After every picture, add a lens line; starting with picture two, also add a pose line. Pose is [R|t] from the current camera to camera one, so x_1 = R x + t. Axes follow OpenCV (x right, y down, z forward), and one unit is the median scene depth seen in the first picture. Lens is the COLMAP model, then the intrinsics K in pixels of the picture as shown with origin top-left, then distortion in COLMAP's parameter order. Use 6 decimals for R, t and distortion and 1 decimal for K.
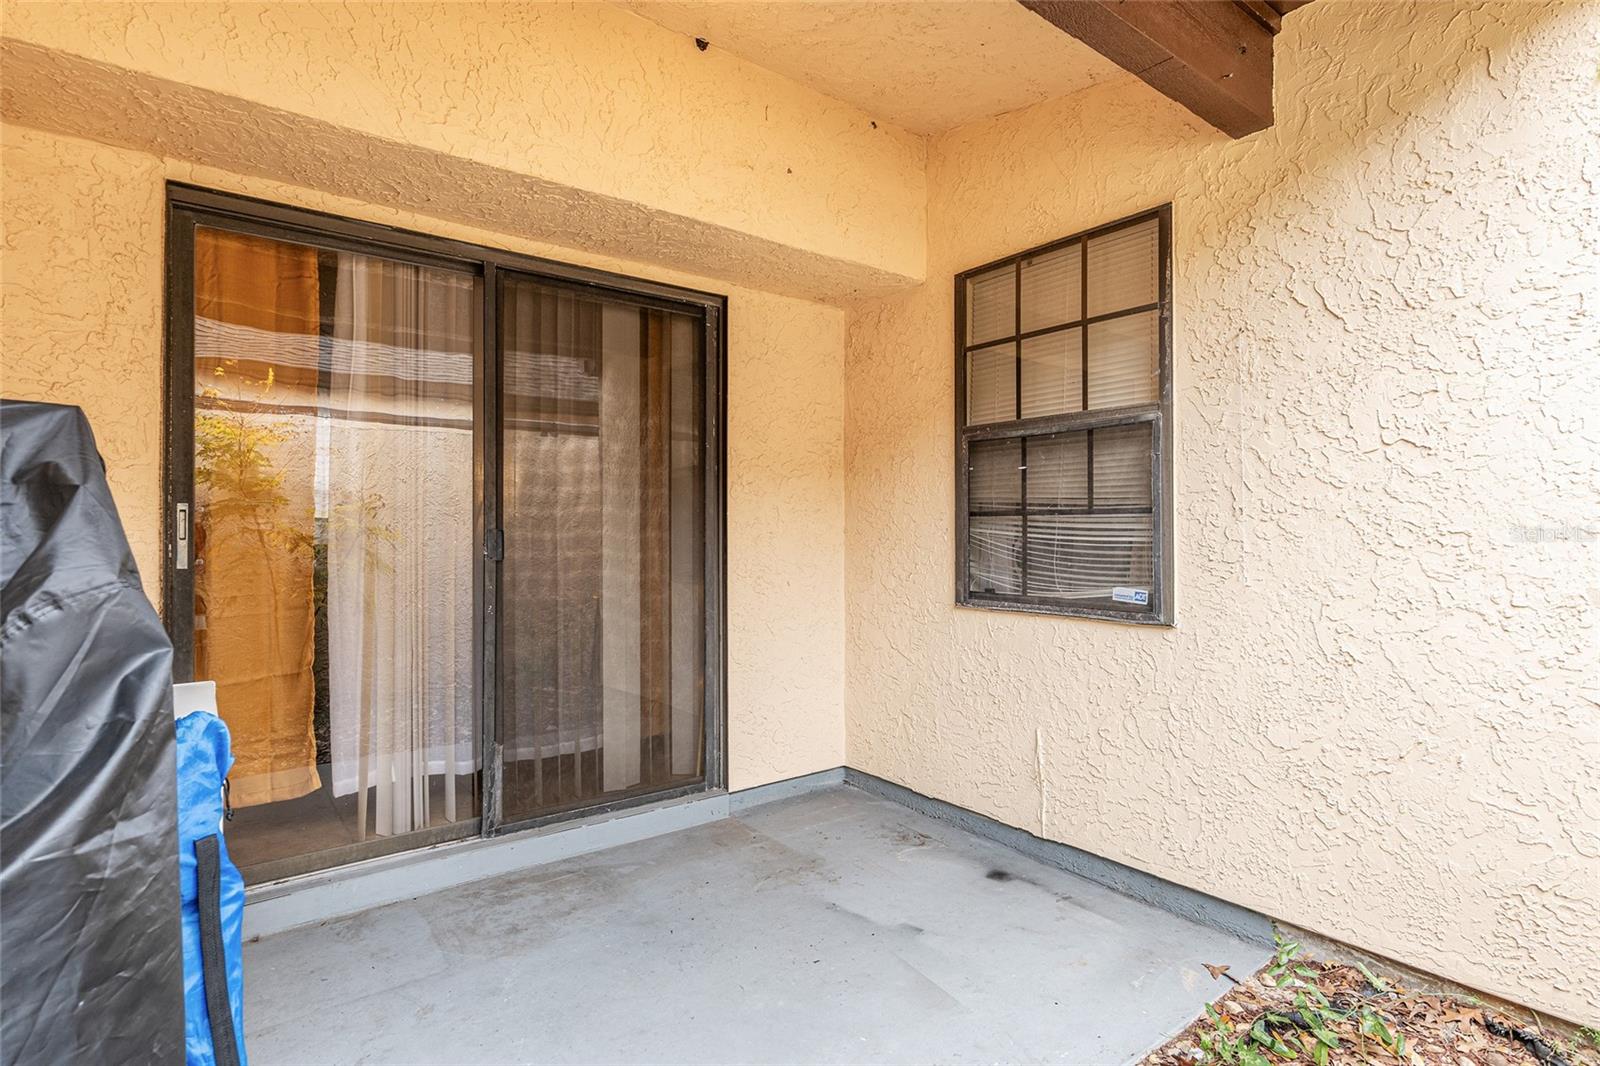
lens RADIAL K [[773.0, 0, 797.7], [0, 773.0, 527.6], [0, 0, 1]] dist [-0.013392, 0.003530]
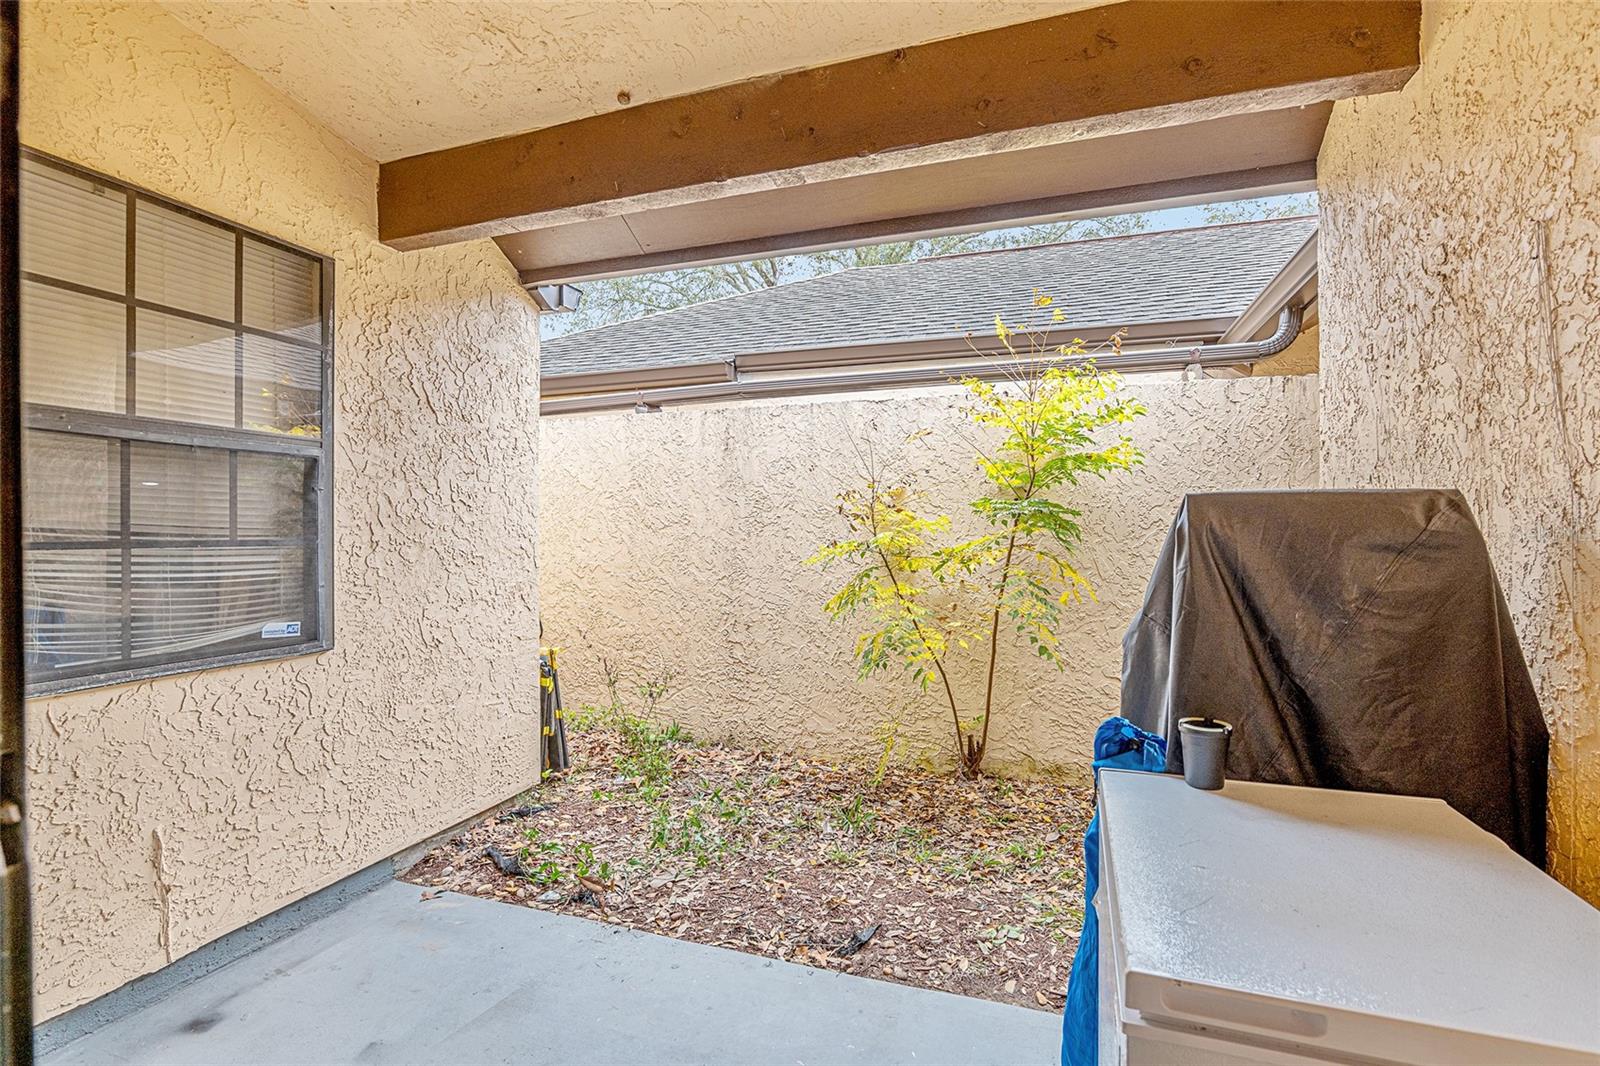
lens RADIAL K [[748.8, 0, 800.4], [0, 748.8, 533.8], [0, 0, 1]] dist [-0.020830, 0.003289]
pose [[-0.537310, -0.000843, 0.843384, -0.712130], [-0.000701, 1.000000, 0.000553, -0.034019], [-0.843384, -0.000294, -0.537311, 0.952716]]
